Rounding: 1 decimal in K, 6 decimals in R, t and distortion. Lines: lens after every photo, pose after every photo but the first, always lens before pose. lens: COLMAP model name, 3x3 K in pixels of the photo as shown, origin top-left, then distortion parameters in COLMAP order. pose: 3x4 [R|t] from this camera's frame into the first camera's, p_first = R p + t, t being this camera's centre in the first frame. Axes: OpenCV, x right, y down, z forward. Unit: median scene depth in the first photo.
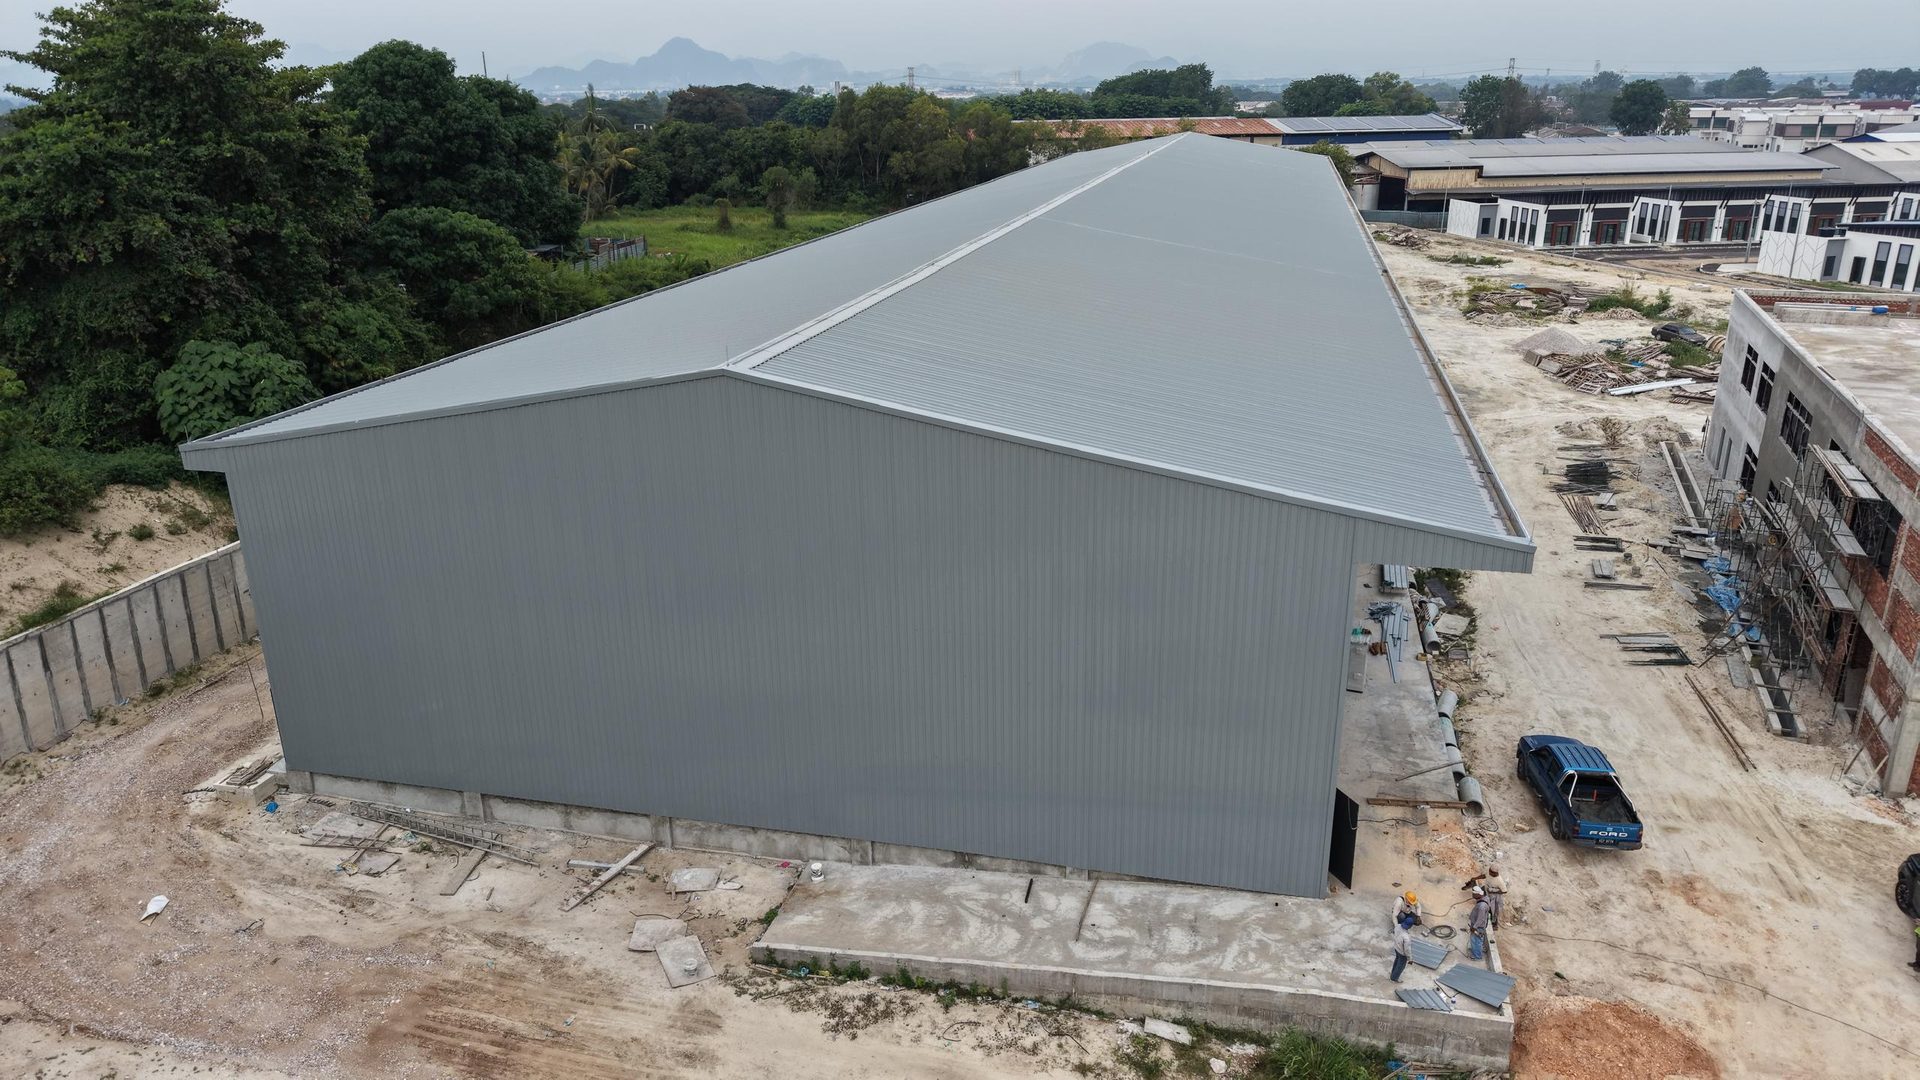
lens RADIAL K [[1283.4, 0, 960.0], [0, 1283.4, 540.0], [0, 0, 1]] dist [0.025645, -0.025113]
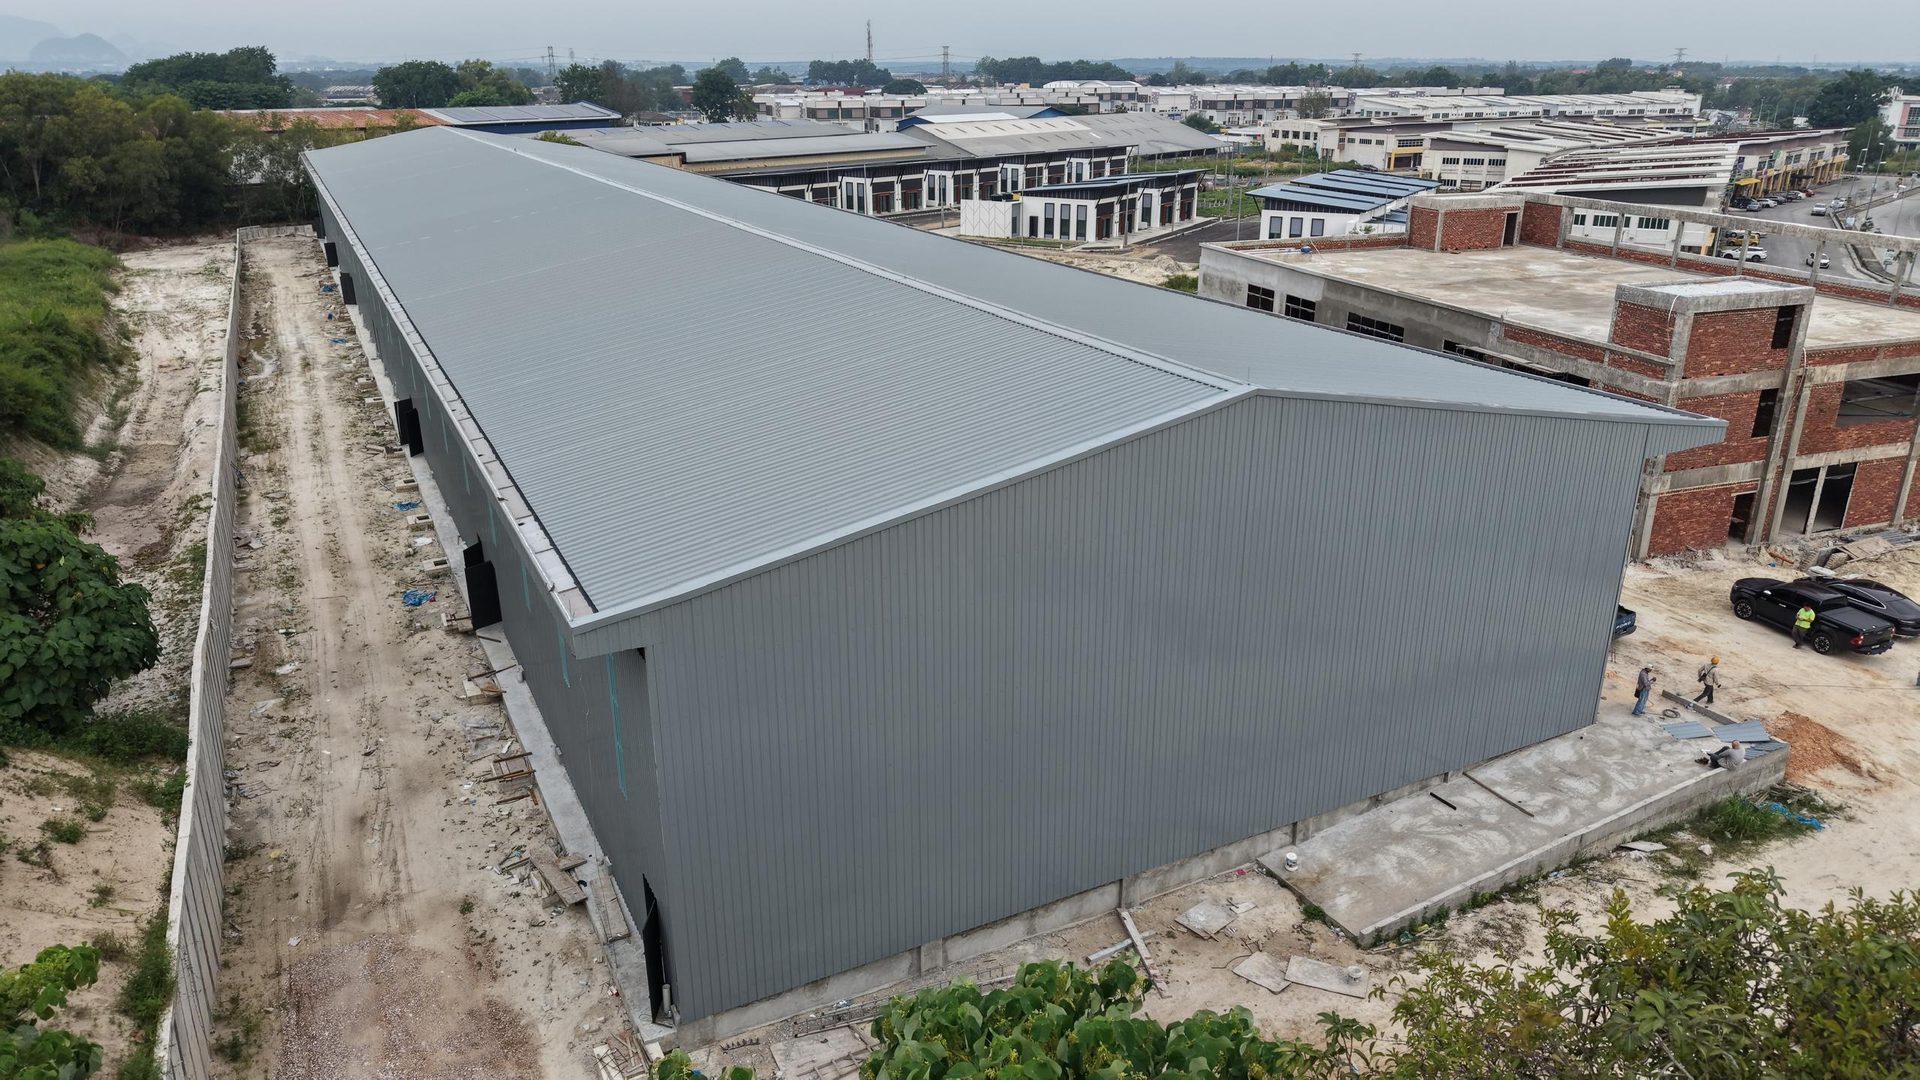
lens RADIAL K [[1291.2, 0, 960.0], [0, 1291.2, 540.0], [0, 0, 1]] dist [0.007725, -0.005121]
pose [[0.752729, -0.218677, 0.620951, -0.900555], [0.212916, 0.973393, 0.084694, -0.137889], [-0.622950, 0.068459, 0.779261, 0.340316]]
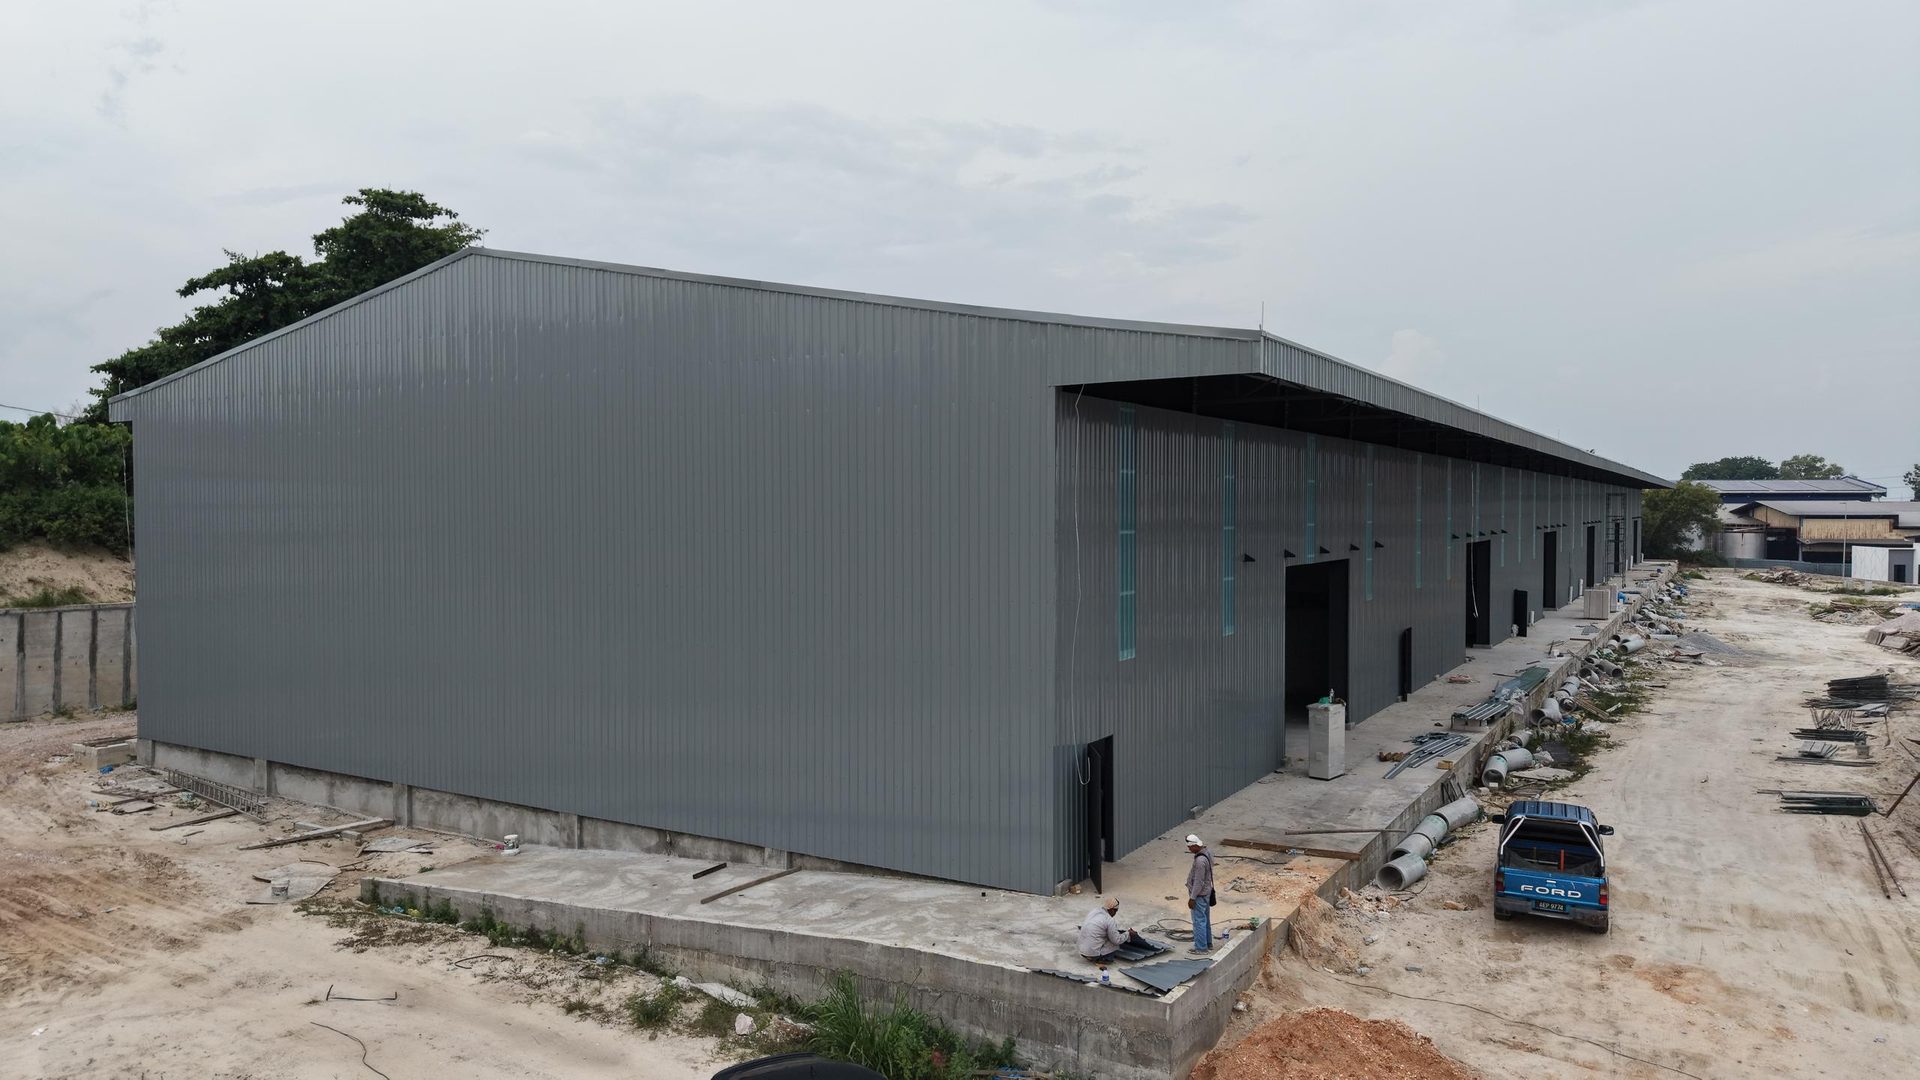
lens RADIAL K [[1291.2, 0, 960.0], [0, 1291.2, 540.0], [0, 0, 1]] dist [0.007725, -0.005121]
pose [[0.953241, 0.019578, -0.301578, 0.411044], [-0.111737, 0.950020, -0.291510, 0.282613], [0.280798, 0.311576, 0.907785, 0.266138]]
